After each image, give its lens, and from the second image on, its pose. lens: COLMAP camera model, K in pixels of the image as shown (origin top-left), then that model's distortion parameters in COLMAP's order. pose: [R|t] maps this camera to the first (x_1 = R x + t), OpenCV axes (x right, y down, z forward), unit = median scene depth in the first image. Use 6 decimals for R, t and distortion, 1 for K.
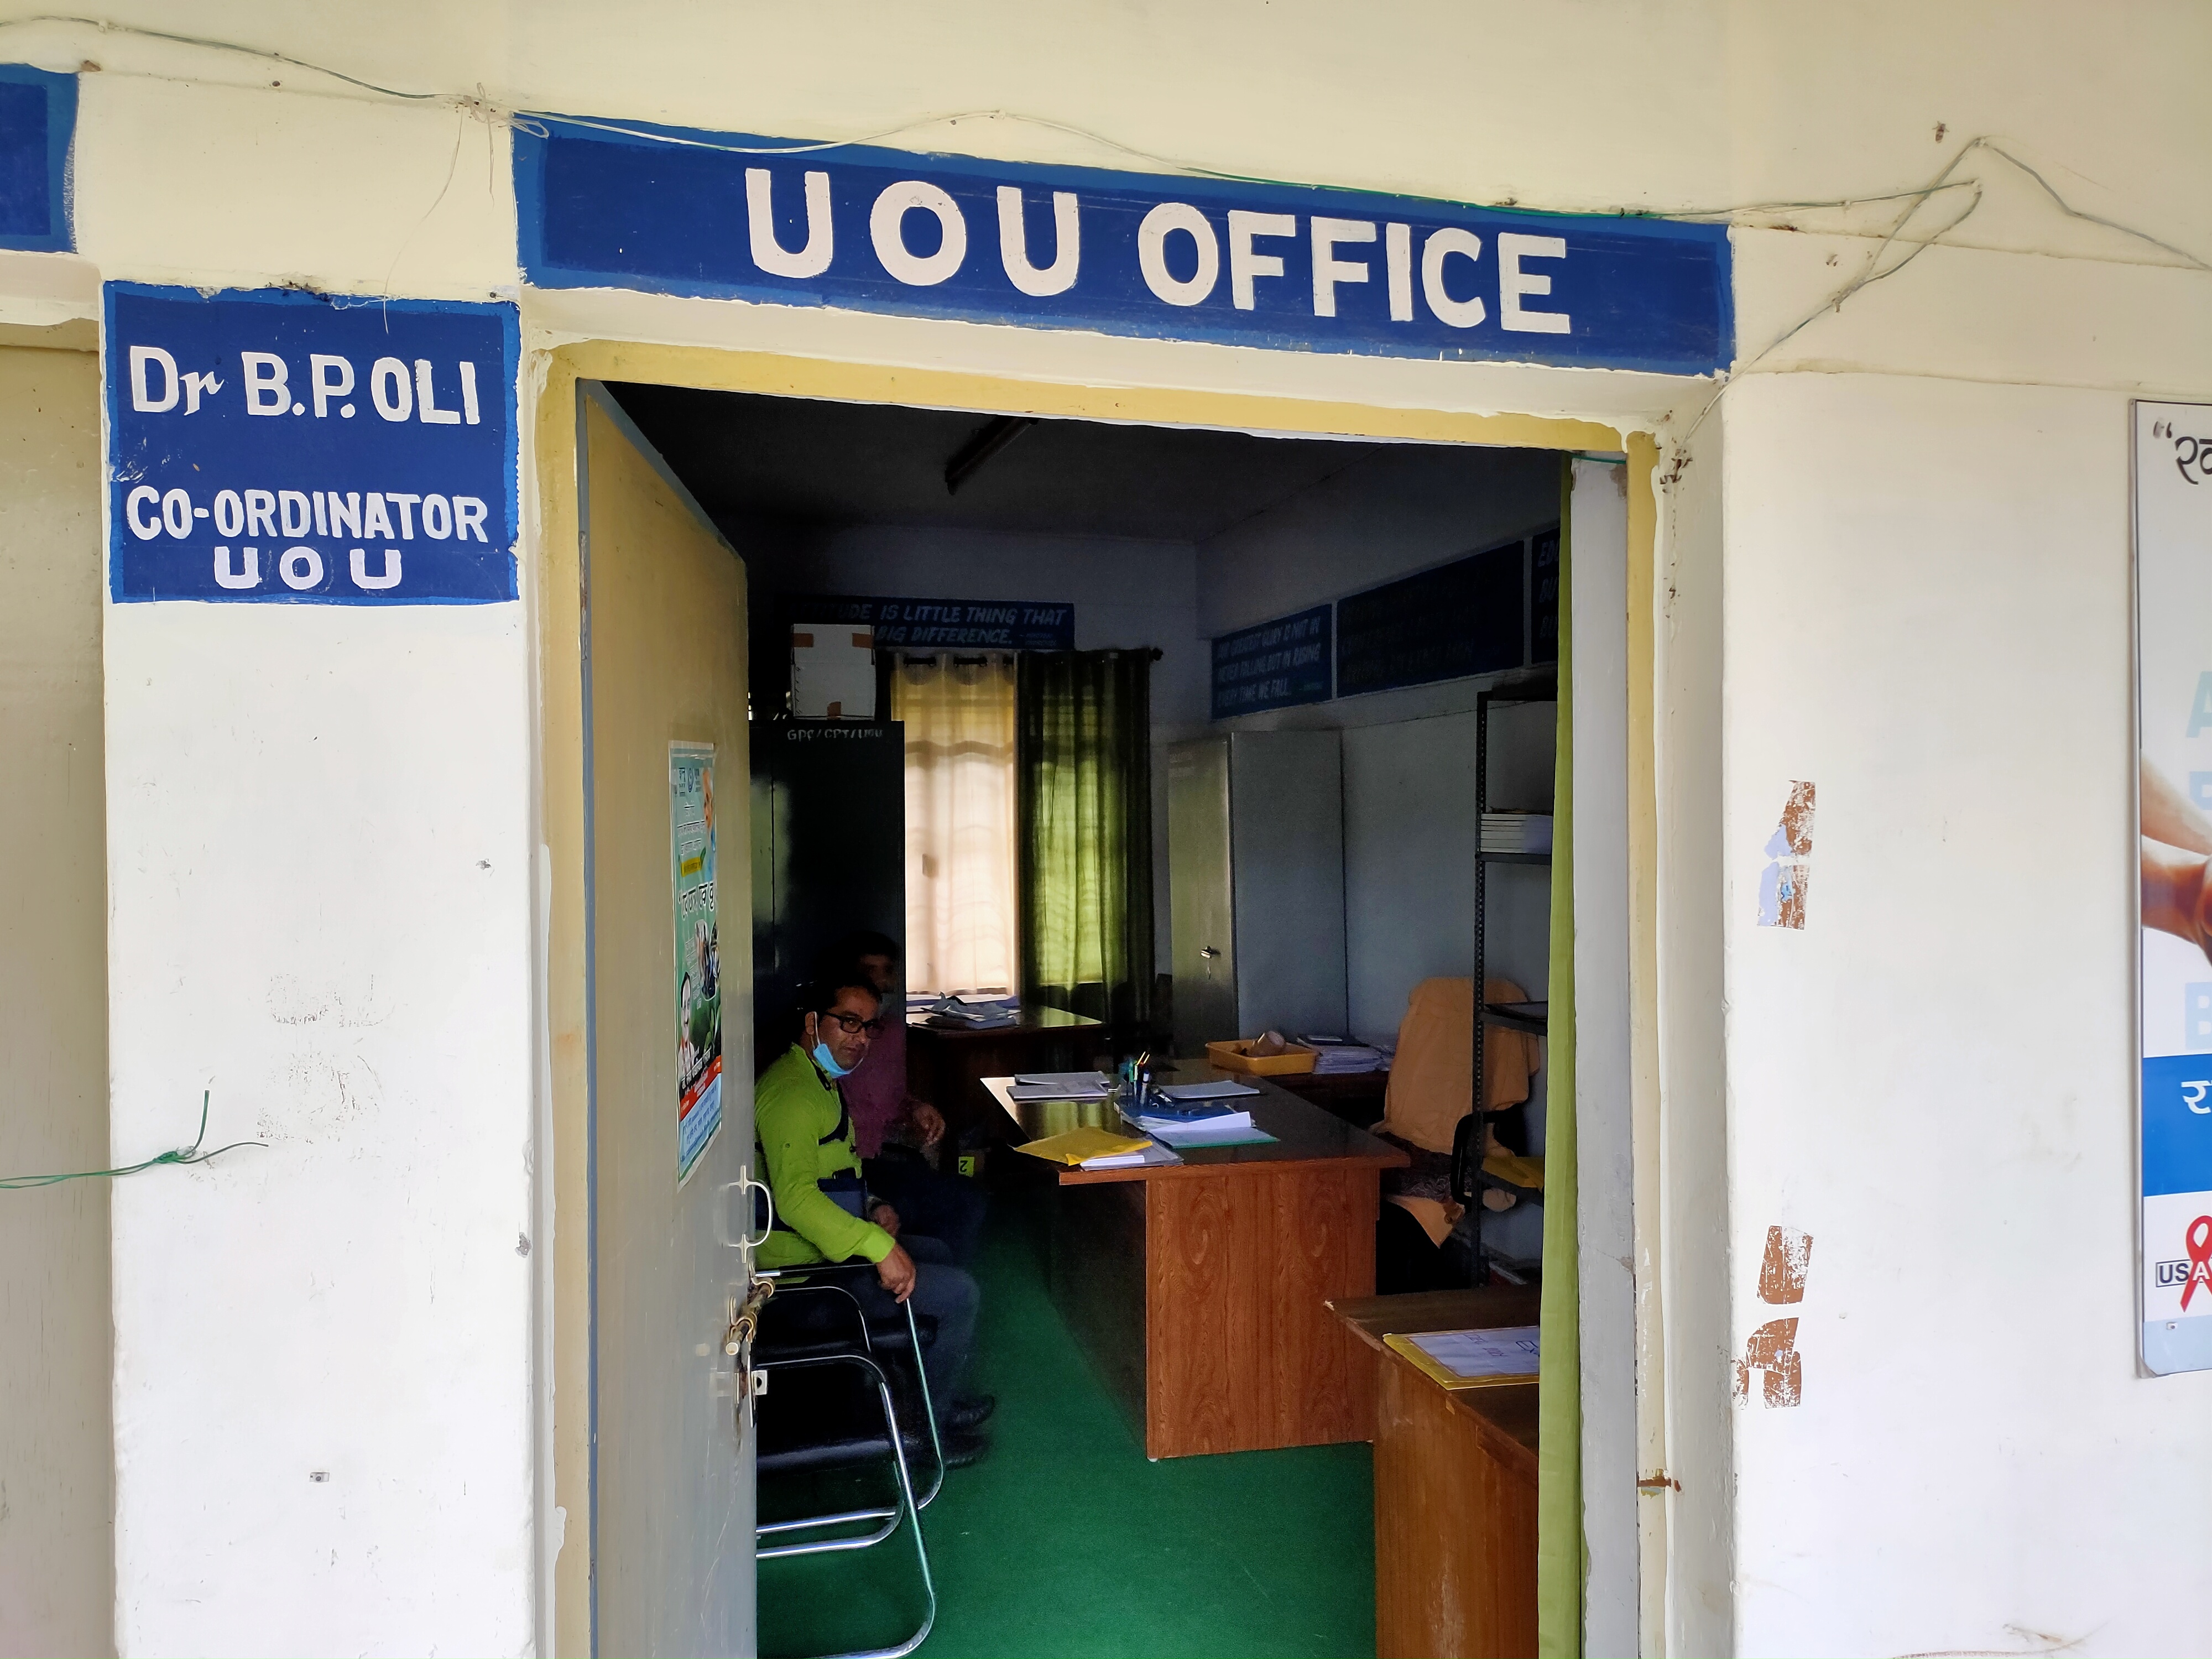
lens RADIAL K [[1683.3, 0, 1111.8], [0, 1683.3, 812.3], [0, 0, 1]] dist [0.117319, -0.129146]
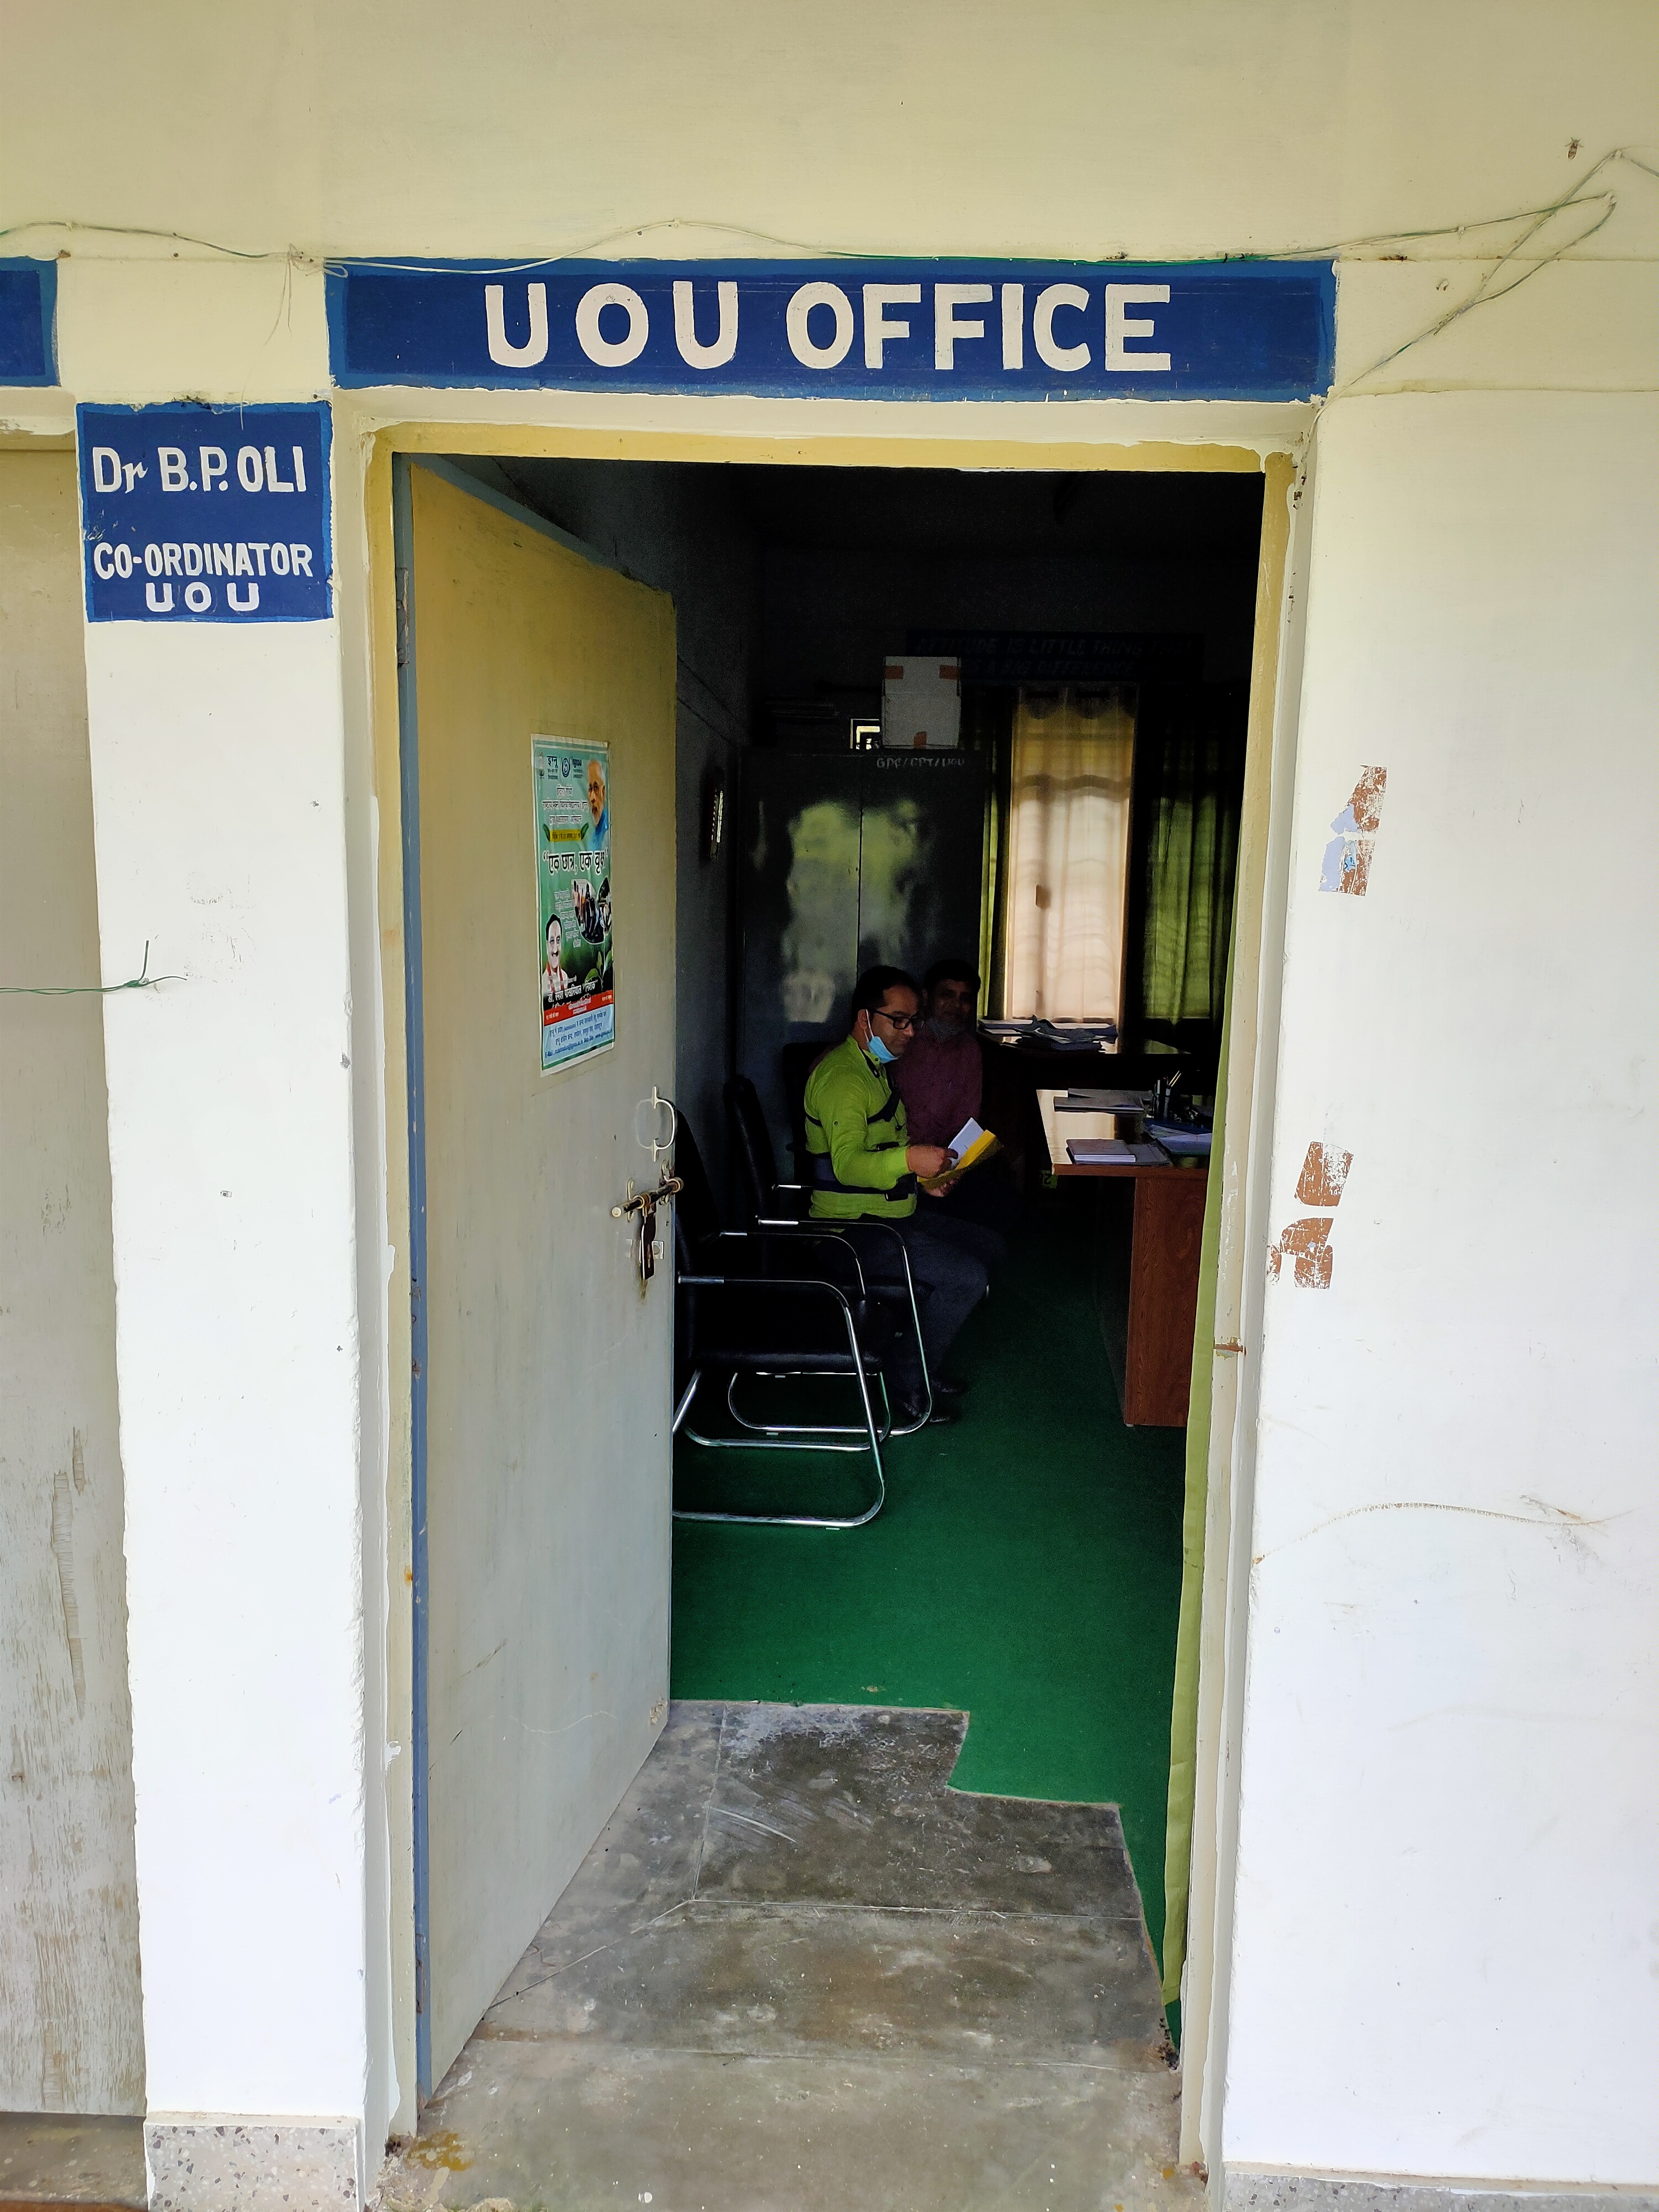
lens RADIAL K [[1752.3, 0, 858.2], [0, 1752.3, 1104.8], [0, 0, 1]] dist [0.099329, -0.111396]
pose [[0.949343, 0.067229, -0.306966, 0.478362], [-0.026540, 0.990510, 0.134853, 0.058800], [0.313119, -0.119875, 0.942118, -0.274915]]
